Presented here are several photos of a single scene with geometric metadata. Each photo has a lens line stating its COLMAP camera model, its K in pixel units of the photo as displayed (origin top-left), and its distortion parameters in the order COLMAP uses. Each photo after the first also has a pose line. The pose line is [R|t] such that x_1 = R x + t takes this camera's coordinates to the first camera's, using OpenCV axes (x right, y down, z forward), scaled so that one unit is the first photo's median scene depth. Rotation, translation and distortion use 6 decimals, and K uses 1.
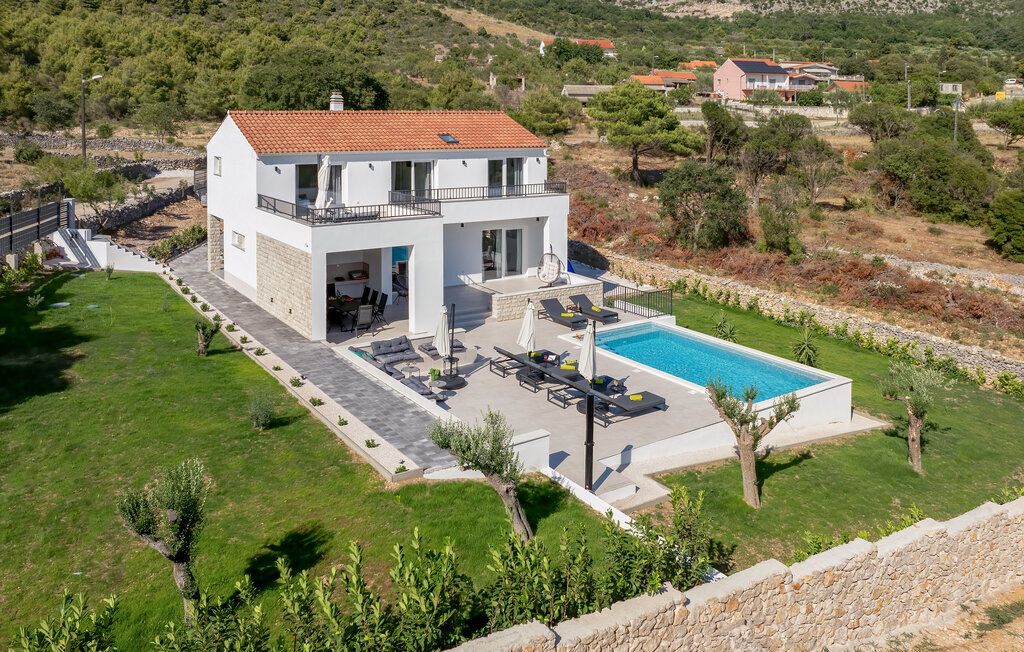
lens RADIAL K [[753.9, 0, 512.0], [0, 753.9, 326.0], [0, 0, 1]] dist [-0.011187, -0.003409]
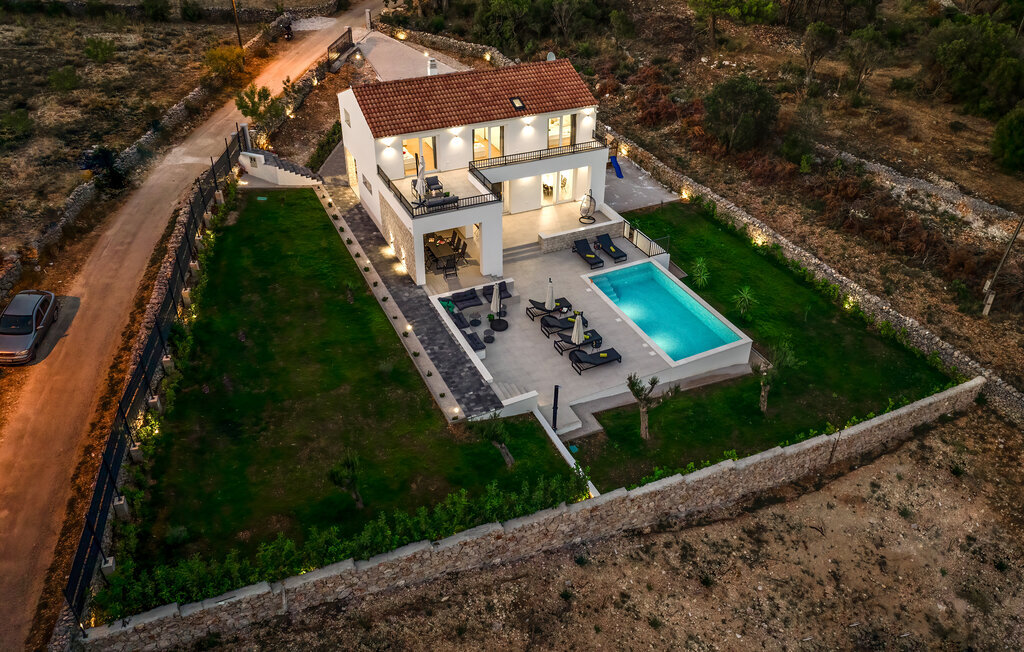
lens RADIAL K [[753.9, 0, 512.0], [0, 753.9, 326.0], [0, 0, 1]] dist [-0.011187, -0.003409]
pose [[0.985134, 0.058707, -0.161444, 0.263020], [0.005677, 0.928154, 0.372152, -0.664956], [0.171693, -0.367536, 0.914023, -0.606054]]
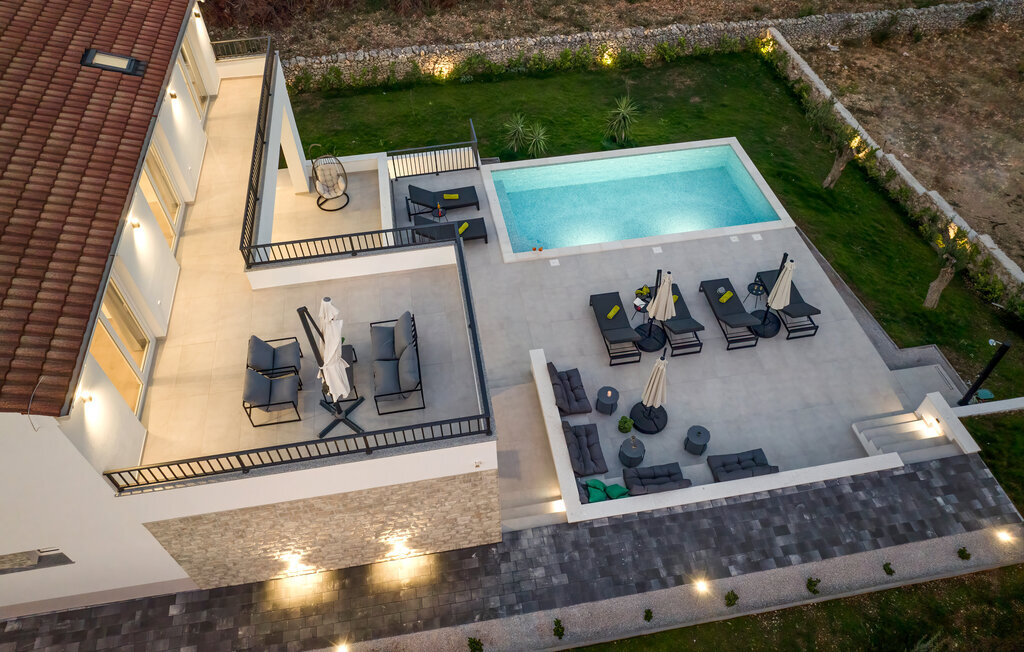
lens RADIAL K [[753.9, 0, 512.0], [0, 753.9, 326.0], [0, 0, 1]] dist [-0.011187, -0.003409]
pose [[0.419270, -0.710958, 0.564580, -0.646651], [0.249701, 0.688201, 0.681197, -0.694766], [-0.872847, -0.144629, 0.466069, 0.987393]]
